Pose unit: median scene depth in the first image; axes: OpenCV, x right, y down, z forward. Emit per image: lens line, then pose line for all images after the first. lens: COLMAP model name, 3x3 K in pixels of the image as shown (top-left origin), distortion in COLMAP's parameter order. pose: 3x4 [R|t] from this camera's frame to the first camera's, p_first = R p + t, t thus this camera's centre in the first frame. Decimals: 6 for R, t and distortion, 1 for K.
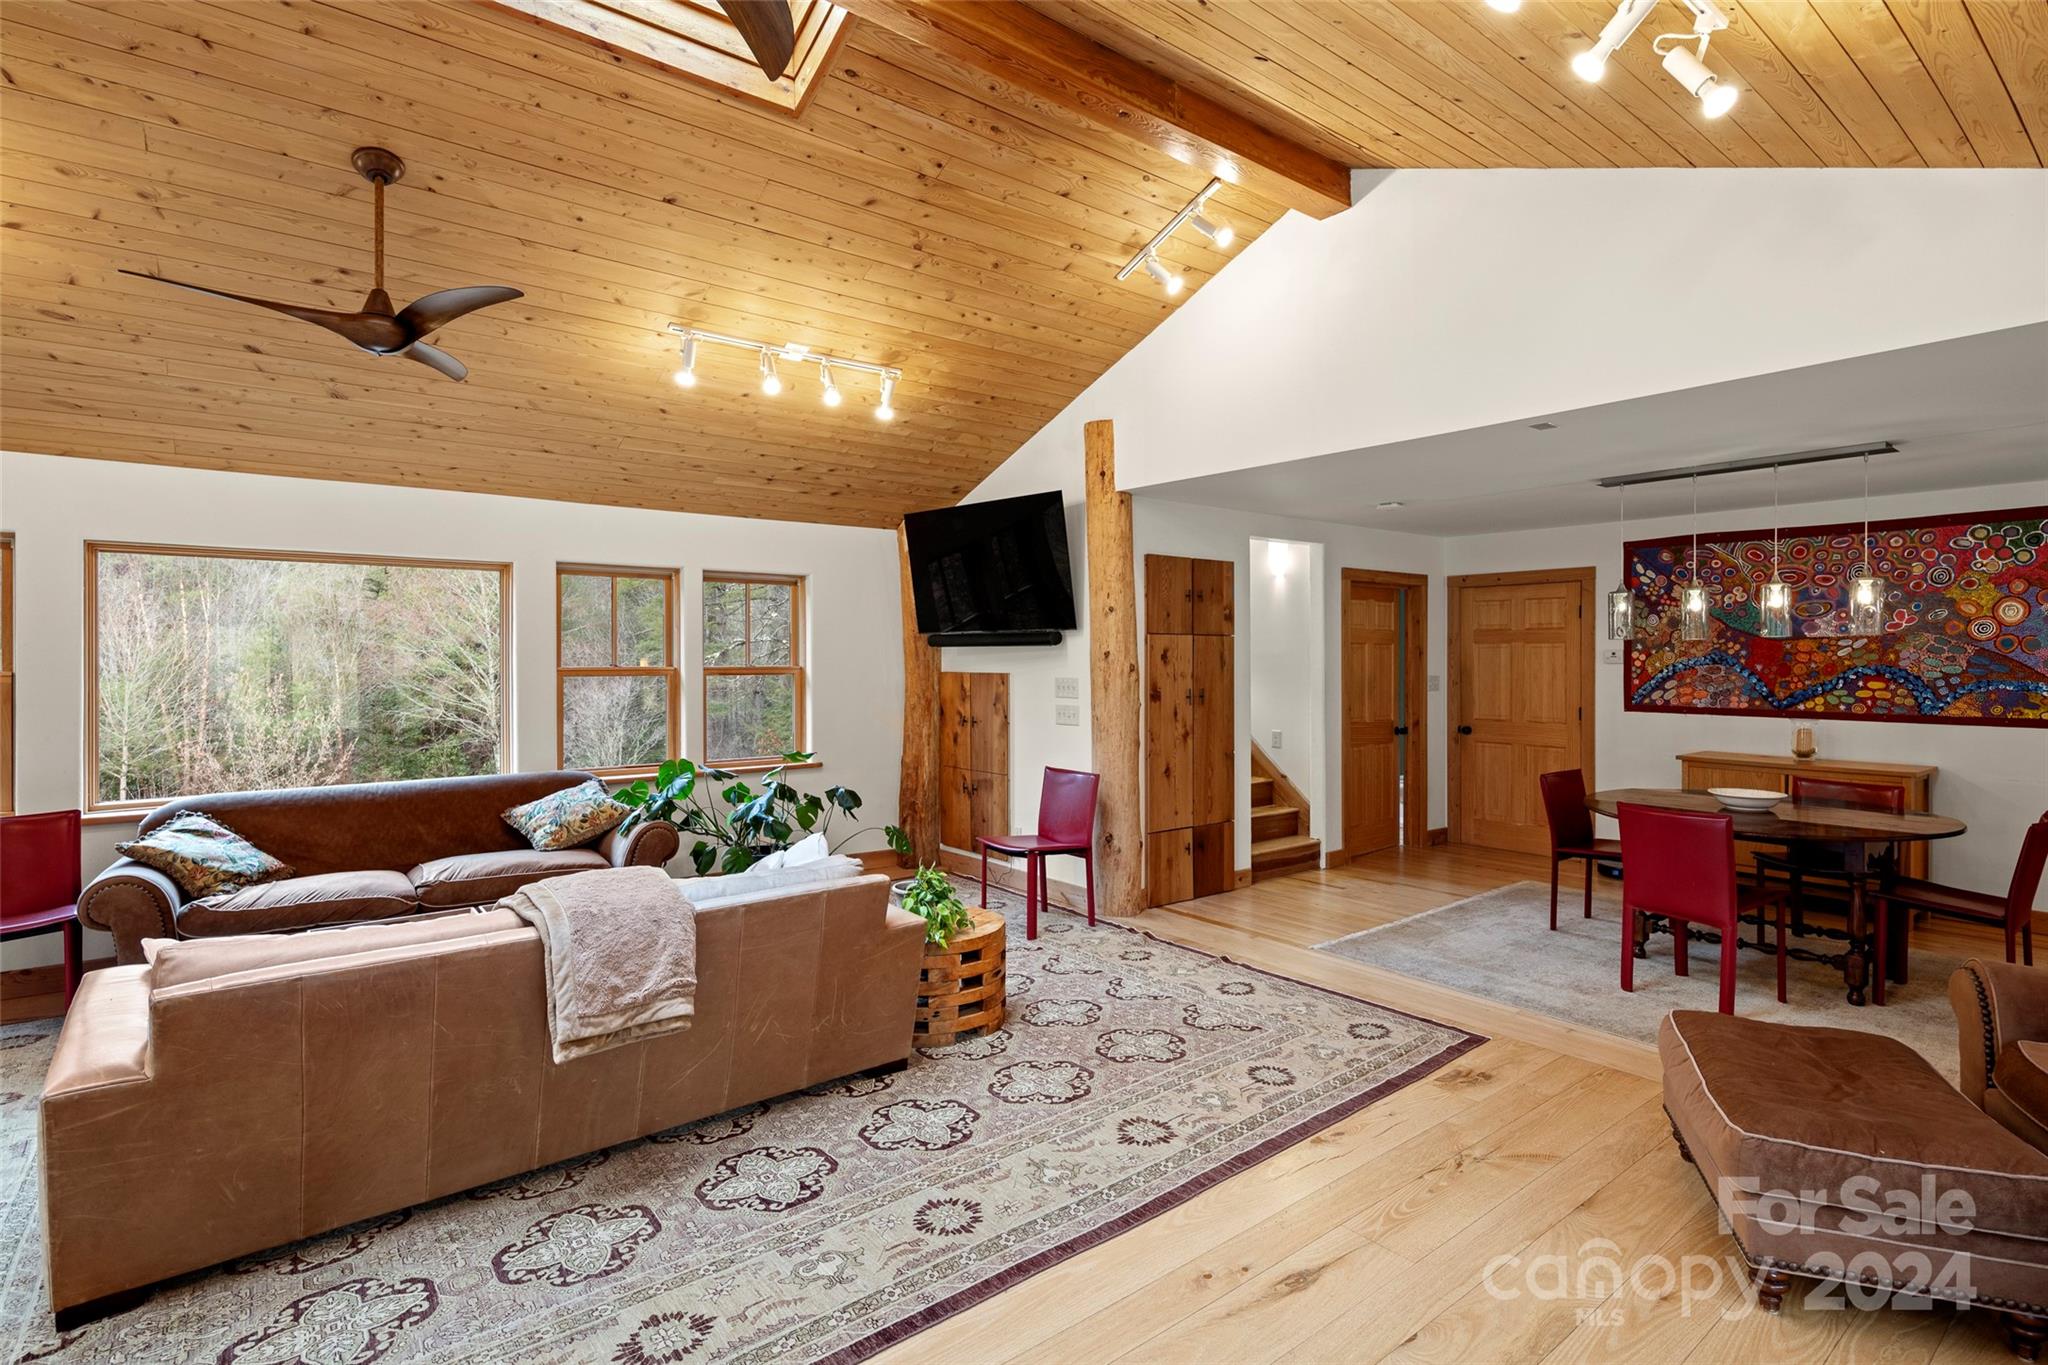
lens RADIAL K [[996.6, 0, 1029.4], [0, 996.6, 646.5], [0, 0, 1]] dist [0.000244, -0.000084]
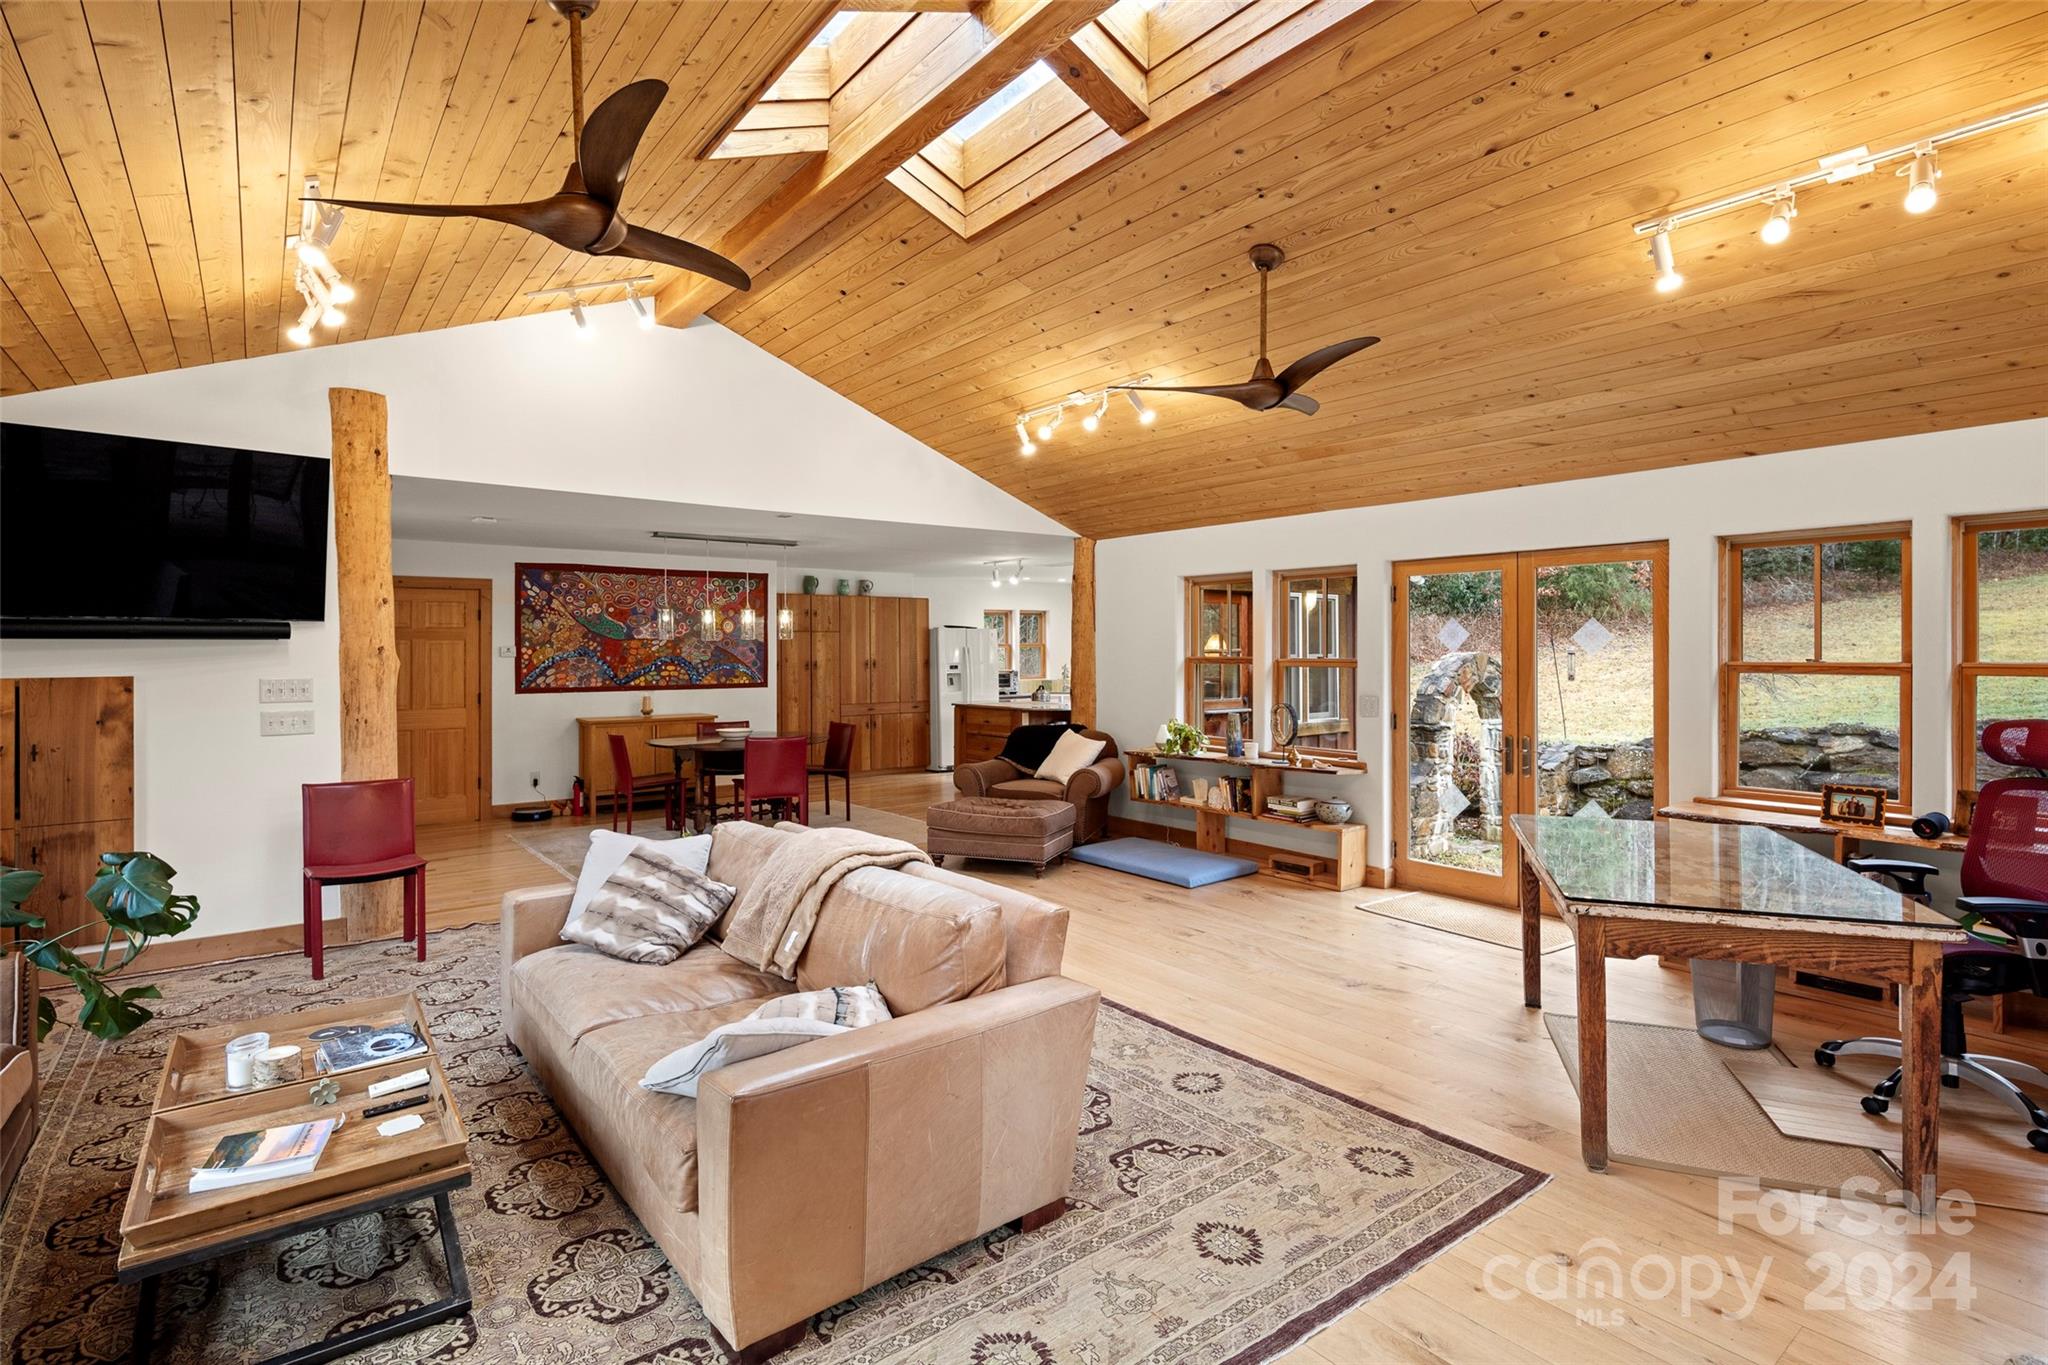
lens RADIAL K [[996.6, 0, 1029.4], [0, 996.6, 646.5], [0, 0, 1]] dist [0.000244, -0.000084]
pose [[0.009639, 0.002483, 0.999950, -0.813849], [-0.006535, 0.999976, -0.002420, 0.002910], [-0.999932, -0.006512, 0.009655, 0.384166]]
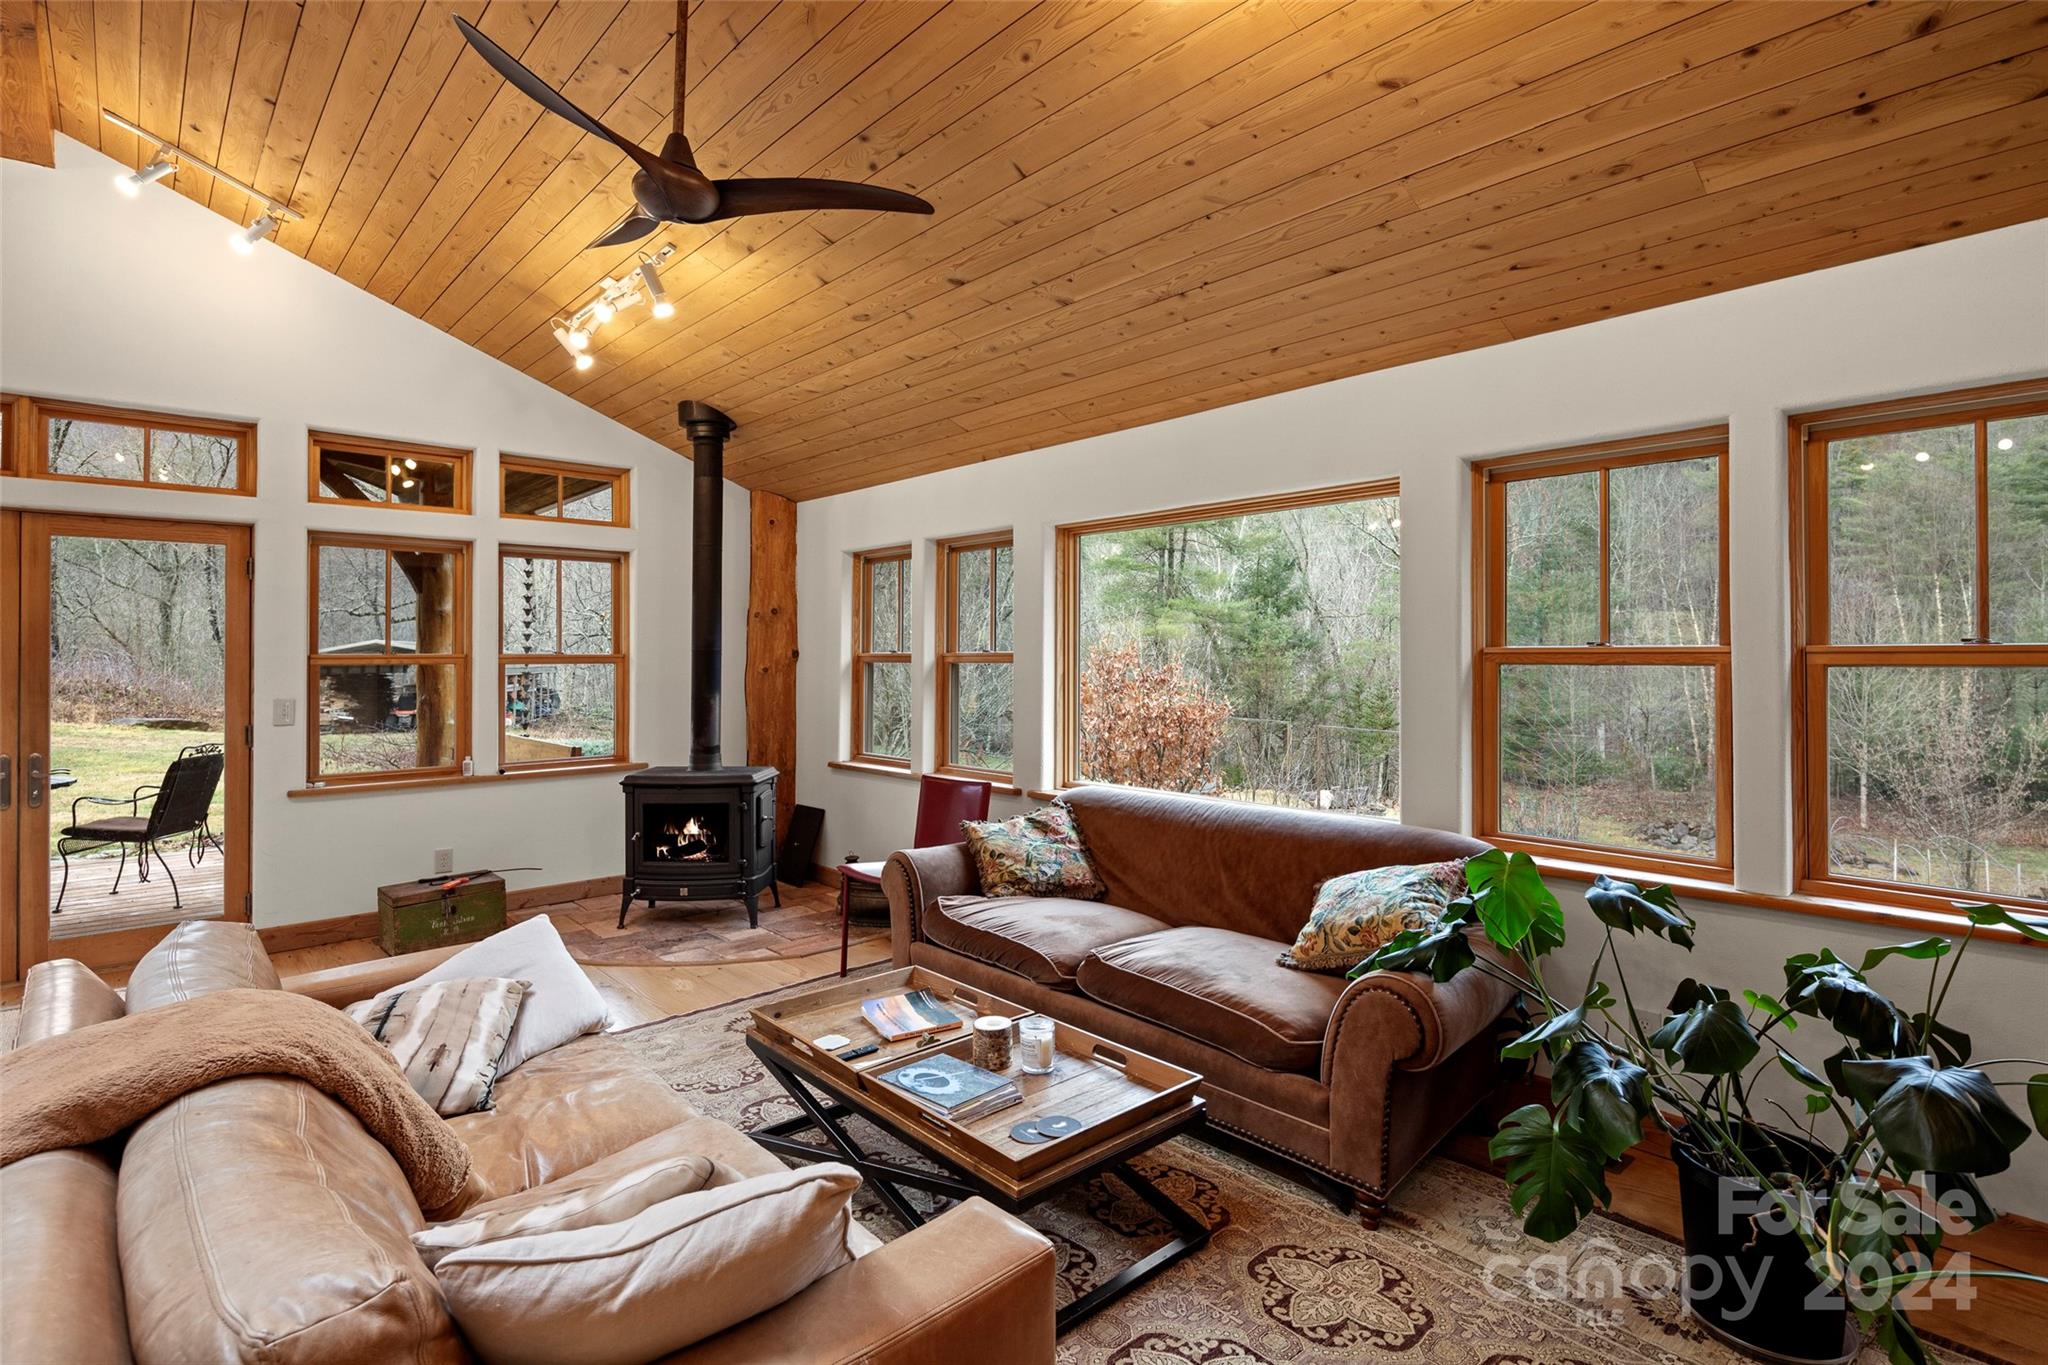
lens RADIAL K [[996.6, 0, 1029.4], [0, 996.6, 646.5], [0, 0, 1]] dist [0.000244, -0.000084]
pose [[0.069742, -0.010473, -0.997510, 0.069052], [0.010643, 0.999896, -0.009754, 0.022561], [0.997508, -0.009936, 0.069846, 0.702851]]
